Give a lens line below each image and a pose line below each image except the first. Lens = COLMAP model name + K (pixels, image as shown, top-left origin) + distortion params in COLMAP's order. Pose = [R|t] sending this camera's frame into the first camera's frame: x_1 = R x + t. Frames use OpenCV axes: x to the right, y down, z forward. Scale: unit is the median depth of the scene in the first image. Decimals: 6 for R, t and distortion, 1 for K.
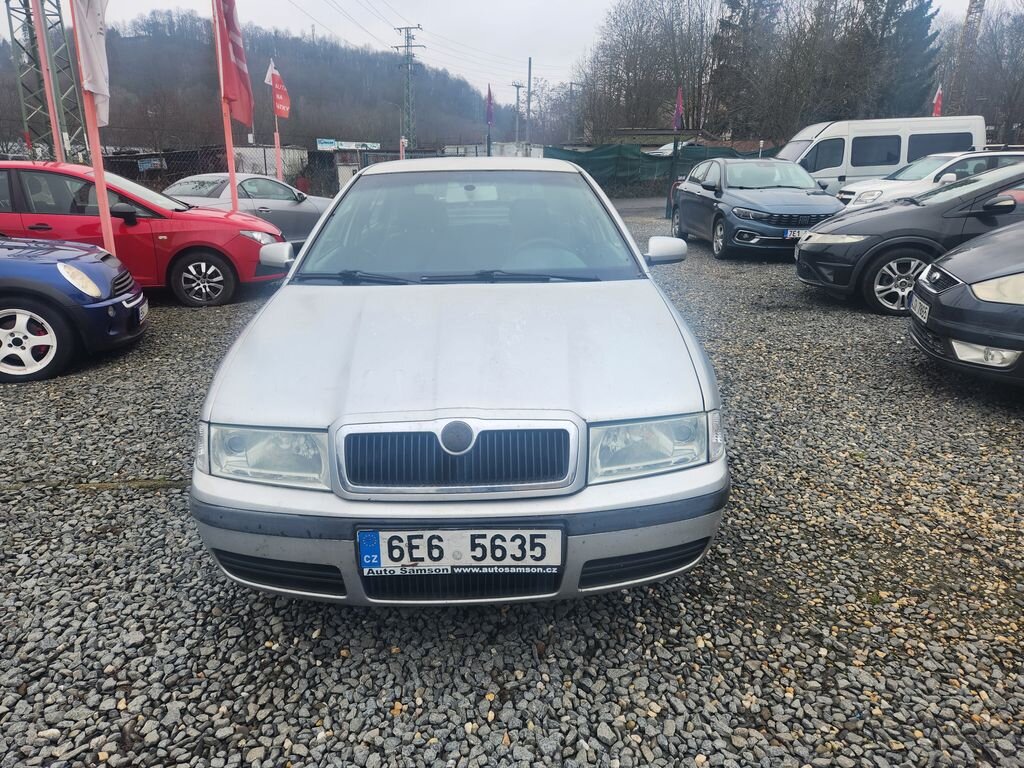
lens RADIAL K [[682.8, 0, 512.0], [0, 682.8, 384.0], [0, 0, 1]] dist [0.070597, -0.056747]
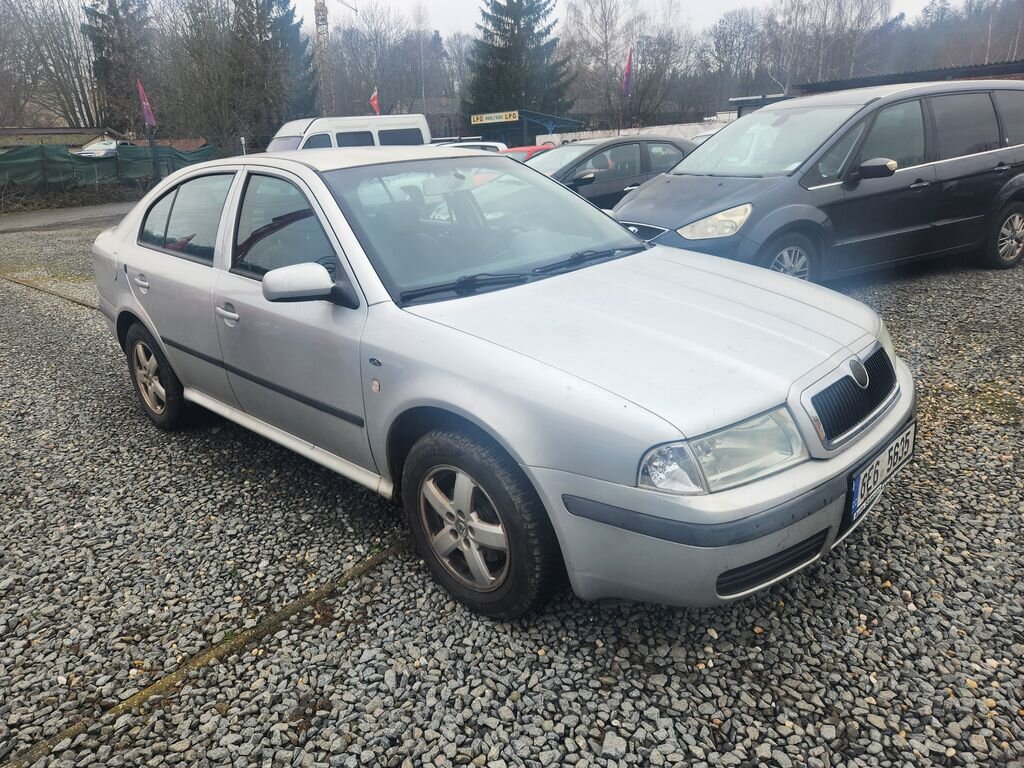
lens RADIAL K [[681.5, 0, 510.9], [0, 681.5, 375.3], [0, 0, 1]] dist [0.072724, -0.058361]
pose [[0.709205, -0.254319, 0.657533, -1.040818], [0.260212, 0.961242, 0.091126, -0.144974], [-0.655223, 0.106471, 0.747894, 0.441191]]
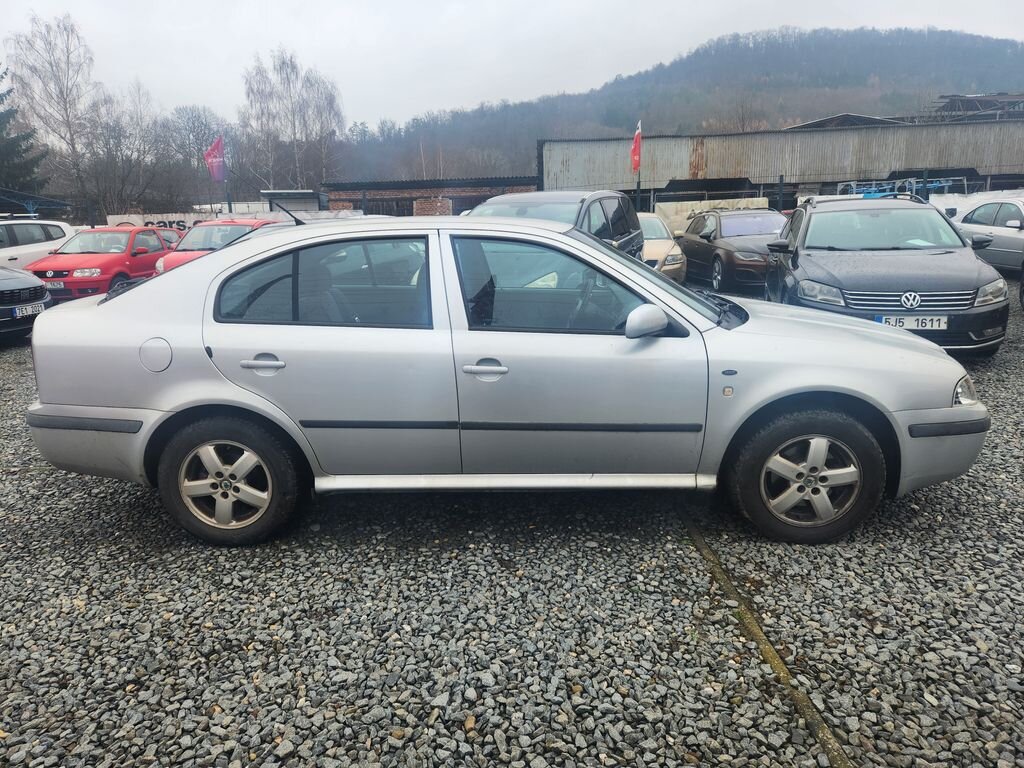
lens RADIAL K [[681.5, 0, 510.9], [0, 681.5, 375.3], [0, 0, 1]] dist [0.072724, -0.058361]
pose [[0.076835, -0.223176, 0.971745, -1.862189], [0.327796, 0.926102, 0.186775, -0.523129], [-0.941619, 0.304183, 0.144313, 1.610950]]
